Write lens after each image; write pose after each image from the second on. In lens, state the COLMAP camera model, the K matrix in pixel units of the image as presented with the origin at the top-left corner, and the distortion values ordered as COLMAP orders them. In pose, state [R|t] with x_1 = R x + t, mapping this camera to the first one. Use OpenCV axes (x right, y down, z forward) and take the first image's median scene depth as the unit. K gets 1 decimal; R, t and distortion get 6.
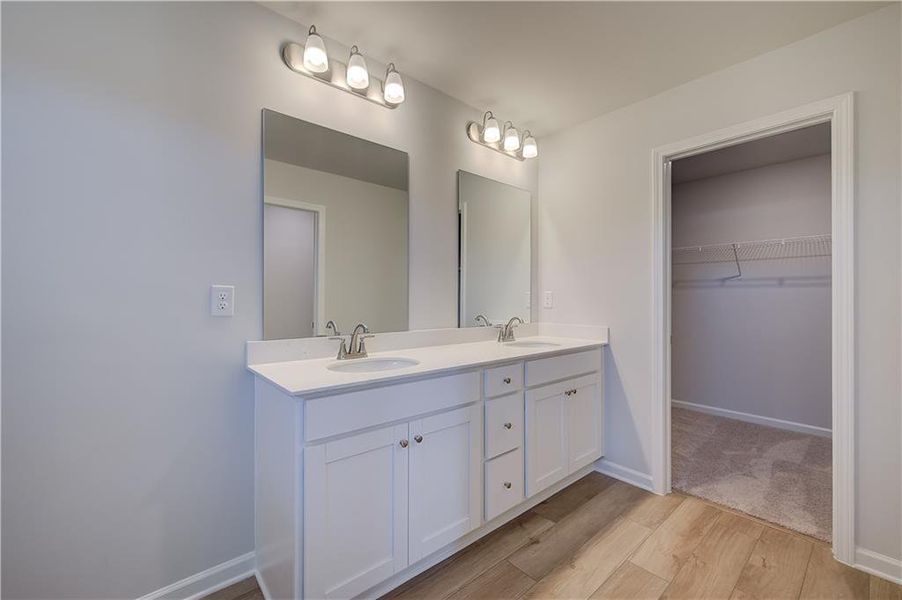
lens RADIAL K [[361.5, 0, 455.2], [0, 361.5, 298.4], [0, 0, 1]] dist [0.002396, -0.000079]
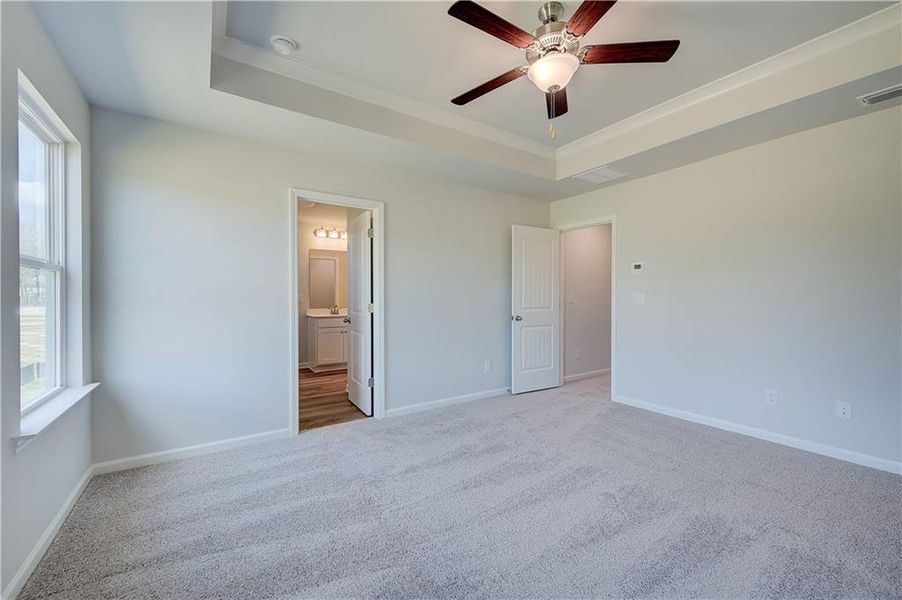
lens RADIAL K [[361.5, 0, 455.2], [0, 361.5, 298.4], [0, 0, 1]] dist [0.002396, -0.000079]
pose [[0.991119, -0.006228, -0.132832, 1.416929], [0.007373, 0.999940, 0.008132, -0.010389], [0.132773, -0.009039, 0.991105, -2.452024]]
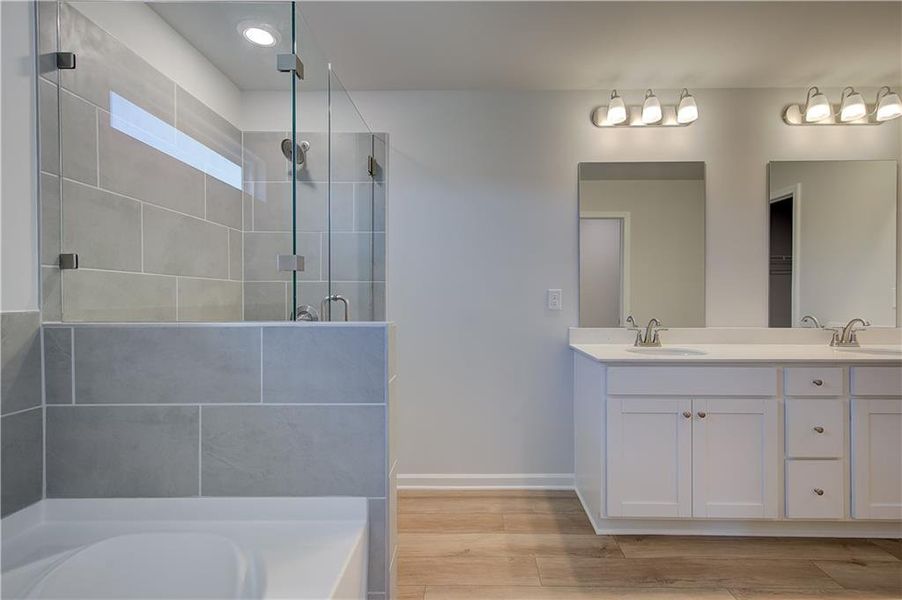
lens RADIAL K [[382.4, 0, 454.5], [0, 382.4, 300.2], [0, 0, 1]] dist [0.001267, 0.000362]
pose [[0.701807, 0.001225, -0.712366, 0.182182], [0.005054, 0.999965, 0.006699, -0.002831], [0.712349, -0.008301, 0.701776, -0.377671]]
